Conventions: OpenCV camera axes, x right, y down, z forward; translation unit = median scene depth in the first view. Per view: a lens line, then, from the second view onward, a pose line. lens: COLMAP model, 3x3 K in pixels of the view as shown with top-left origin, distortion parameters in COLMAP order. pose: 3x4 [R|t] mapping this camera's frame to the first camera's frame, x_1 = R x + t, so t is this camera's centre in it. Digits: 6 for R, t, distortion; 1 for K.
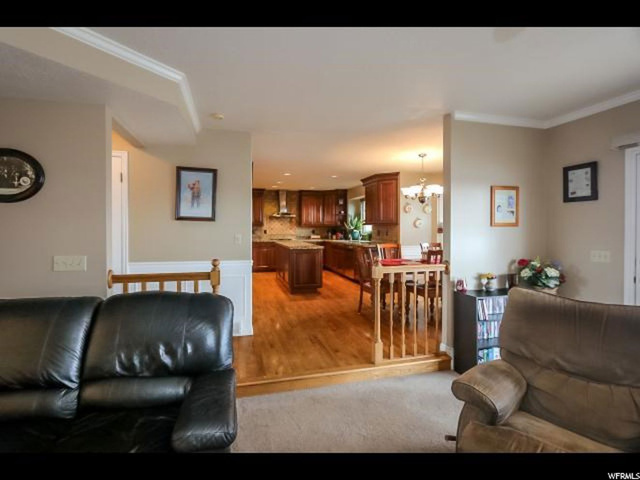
lens RADIAL K [[313.7, 0, 310.1], [0, 313.7, 231.3], [0, 0, 1]] dist [-0.002773, 0.000001]
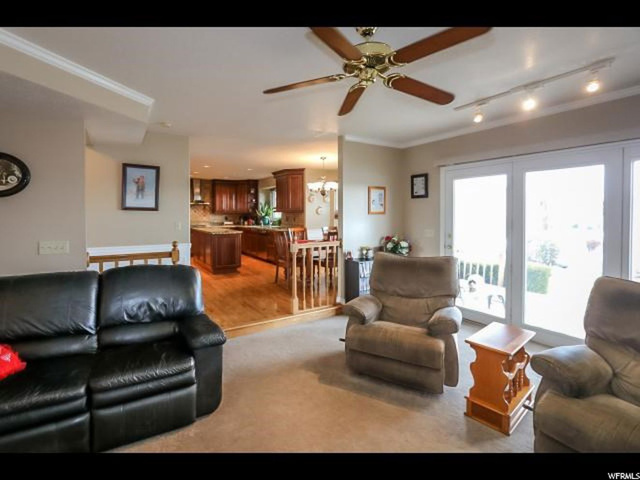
lens RADIAL K [[313.7, 0, 310.1], [0, 313.7, 231.3], [0, 0, 1]] dist [-0.002773, 0.000001]
pose [[0.952436, -0.021135, 0.304004, -0.086936], [0.007143, 0.998866, 0.047063, -0.005081], [-0.304654, -0.042653, 0.951508, -0.210647]]
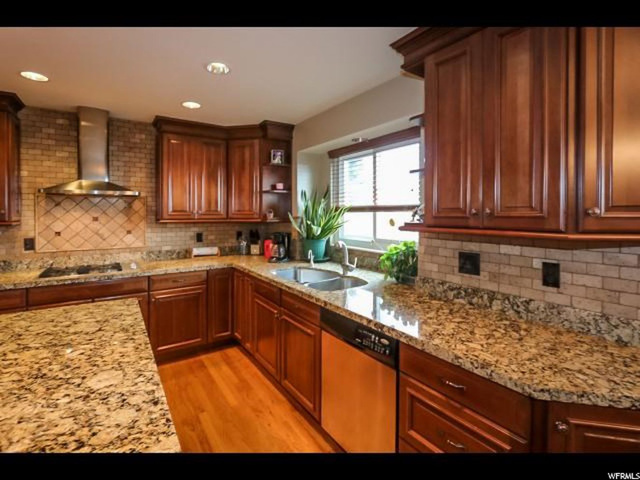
lens RADIAL K [[298.2, 0, 301.1], [0, 298.2, 216.0], [0, 0, 1]] dist [-0.003415, -0.000425]
pose [[0.951882, -0.004194, 0.306437, 0.034721], [0.003386, 0.999989, 0.003166, -0.049663], [-0.306447, -0.001976, 0.951886, 1.245198]]
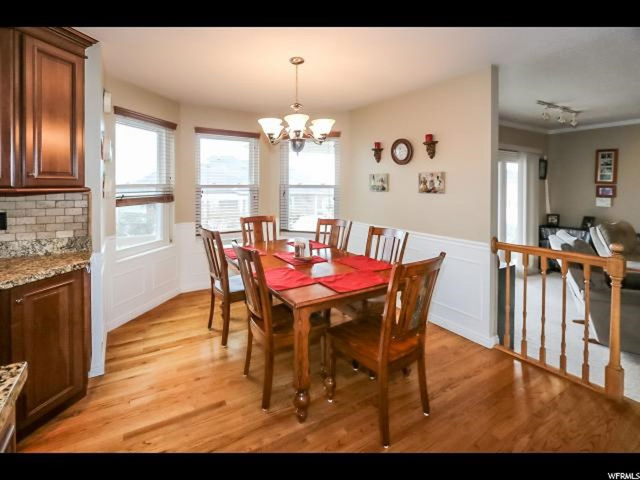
lens RADIAL K [[316.8, 0, 319.5], [0, 316.8, 187.7], [0, 0, 1]] dist [0.001659, 0.000533]
pose [[-0.291652, -0.015428, 0.956400, -0.167795], [0.002976, 0.999850, 0.017037, -0.040878], [-0.956520, 0.007815, -0.291563, 1.164436]]
